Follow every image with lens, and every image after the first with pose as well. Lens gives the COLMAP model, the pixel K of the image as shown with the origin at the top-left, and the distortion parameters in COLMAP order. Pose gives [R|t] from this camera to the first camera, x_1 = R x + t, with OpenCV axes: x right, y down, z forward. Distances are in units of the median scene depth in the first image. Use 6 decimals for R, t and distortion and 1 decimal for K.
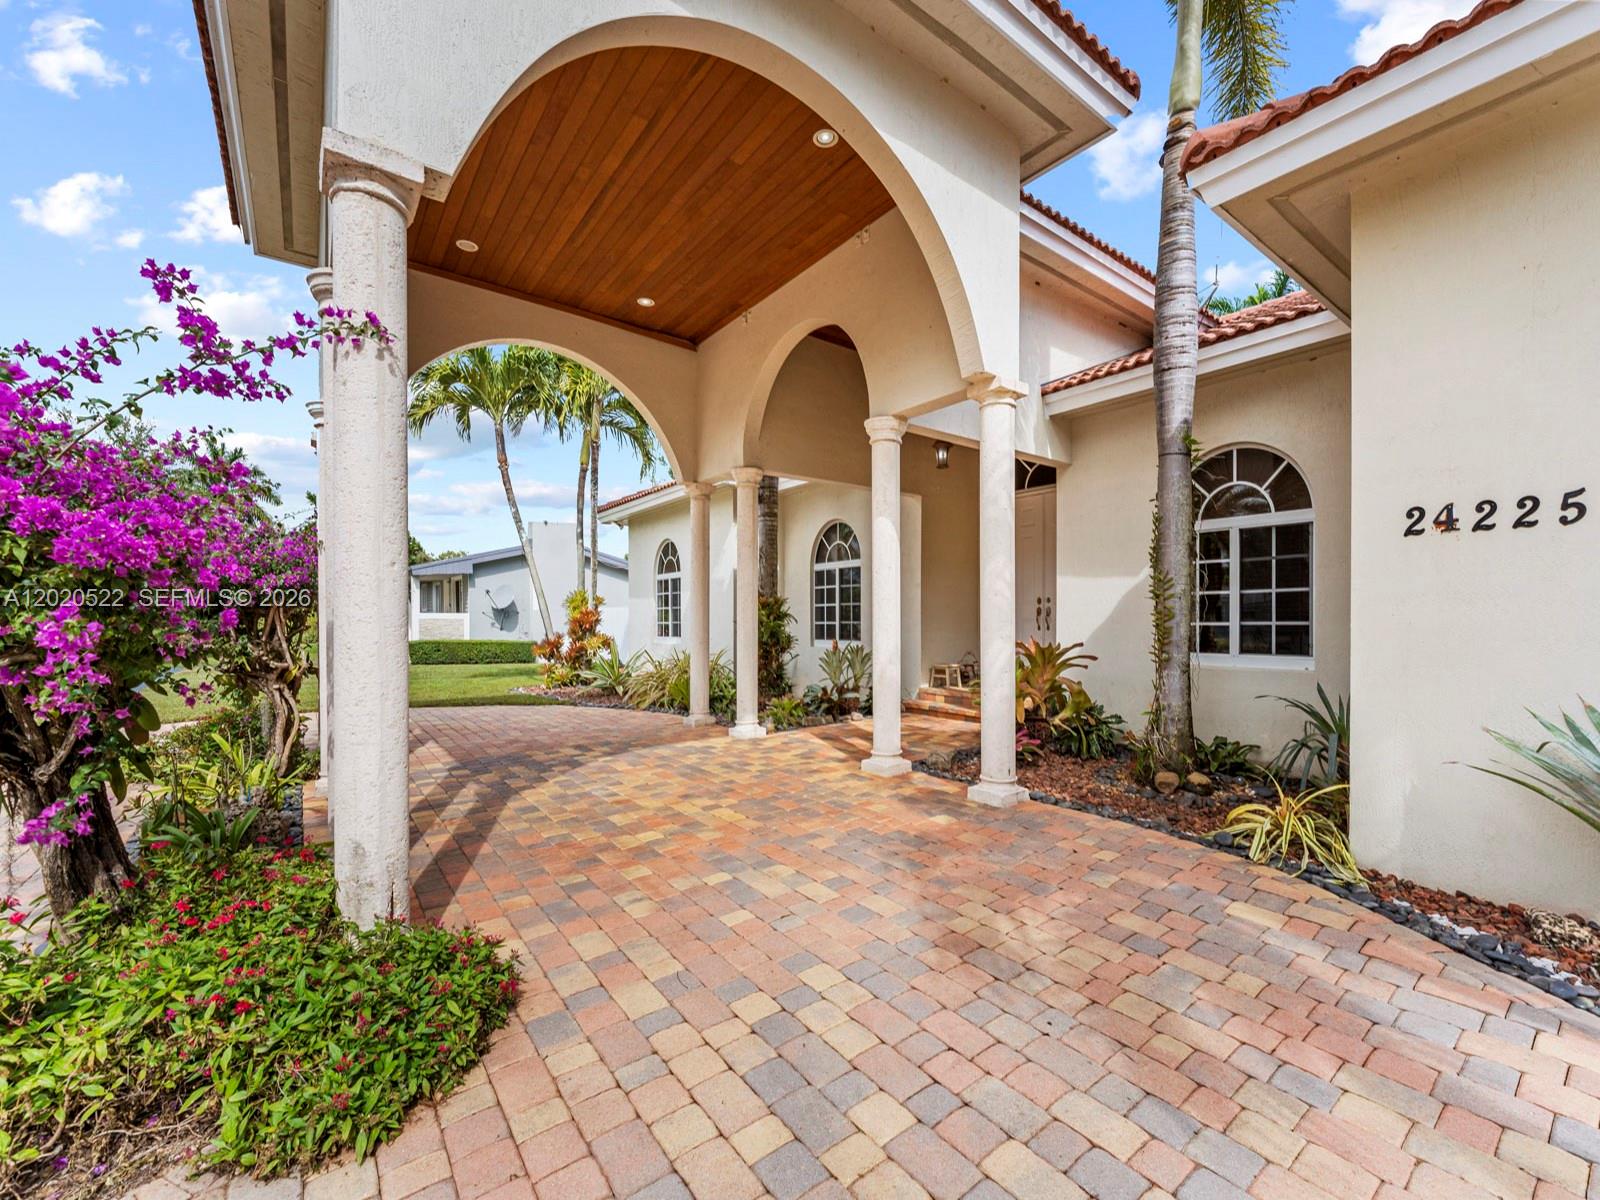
lens RADIAL K [[653.2, 0, 784.9], [0, 653.2, 614.4], [0, 0, 1]] dist [-0.000078, -0.000455]
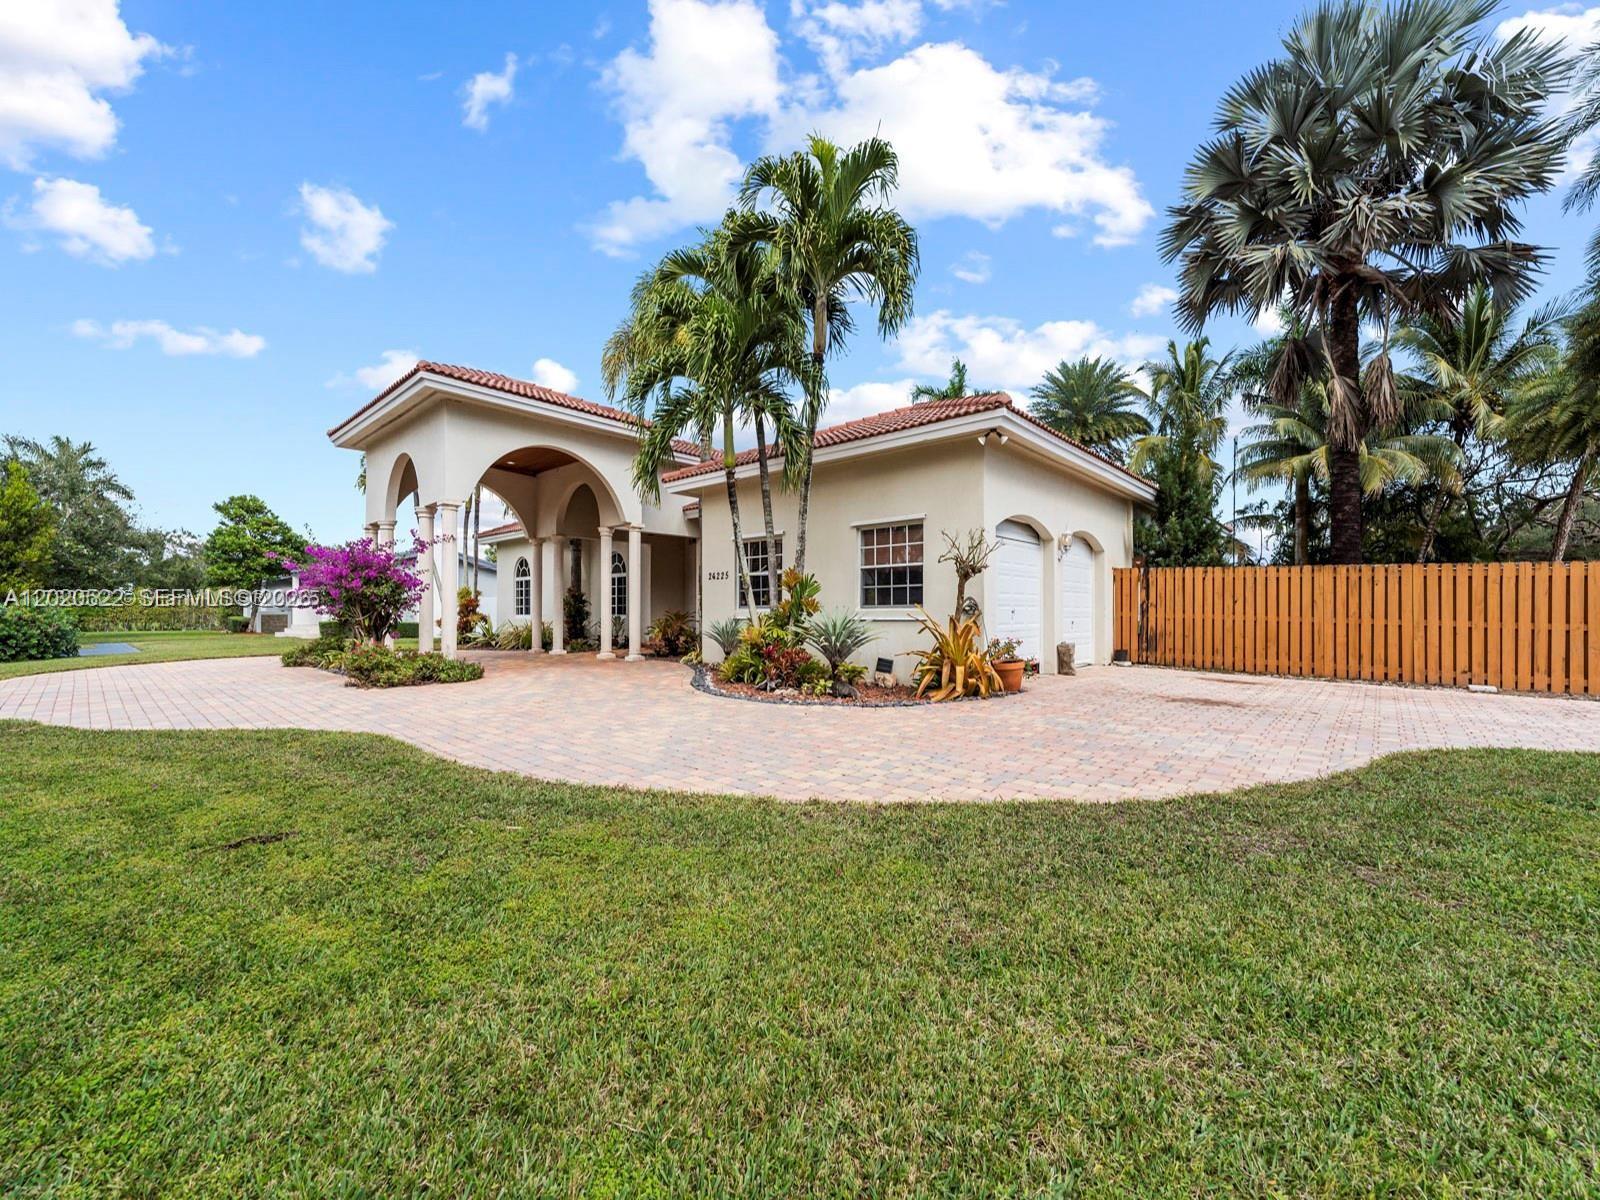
lens RADIAL K [[653.2, 0, 794.9], [0, 653.2, 608.3], [0, 0, 1]] dist [-0.000078, -0.000455]
pose [[0.978475, 0.003188, 0.206341, 0.336172], [-0.003408, 0.999994, 0.000713, 0.028169], [-0.206337, -0.001400, 0.978480, -1.654841]]
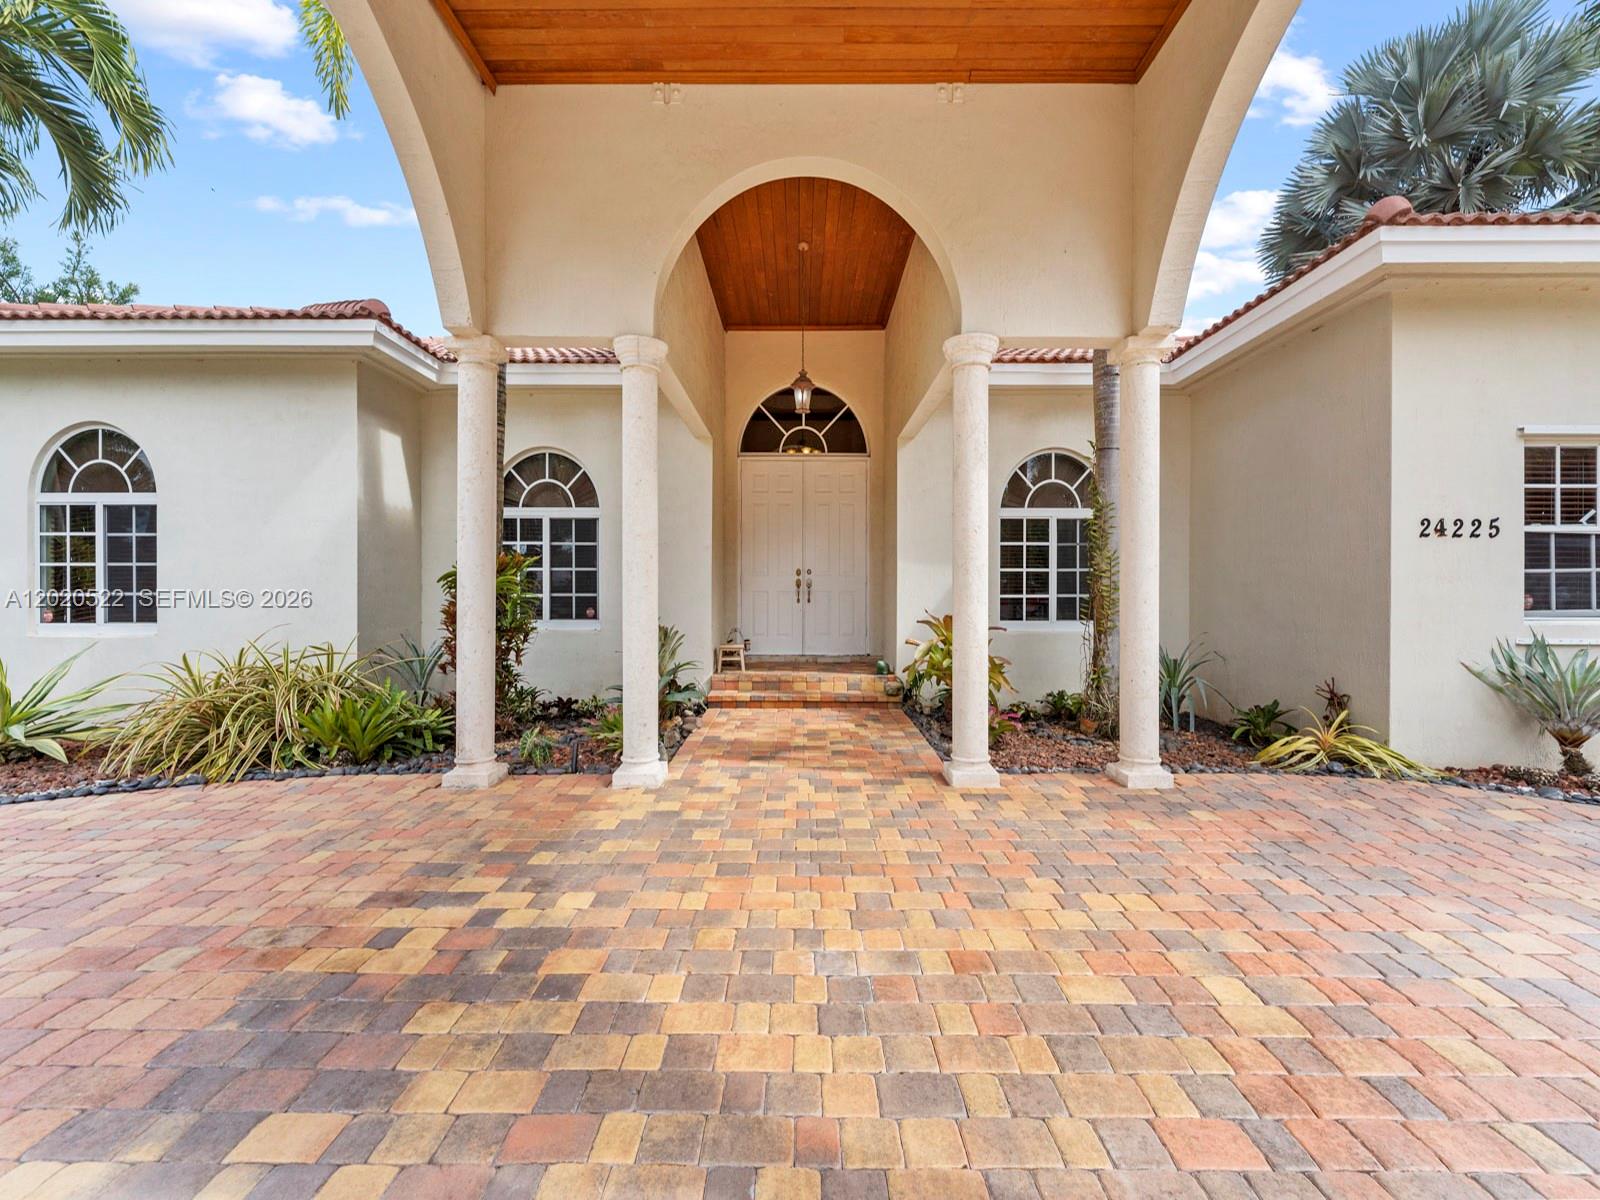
lens RADIAL K [[653.2, 0, 794.7], [0, 653.2, 600.3], [0, 0, 1]] dist [-0.000078, -0.000455]
pose [[0.598319, -0.004936, 0.801242, -0.581302], [-0.011415, 0.999827, 0.014684, 0.009562], [-0.801176, -0.017932, 0.598160, 0.664018]]
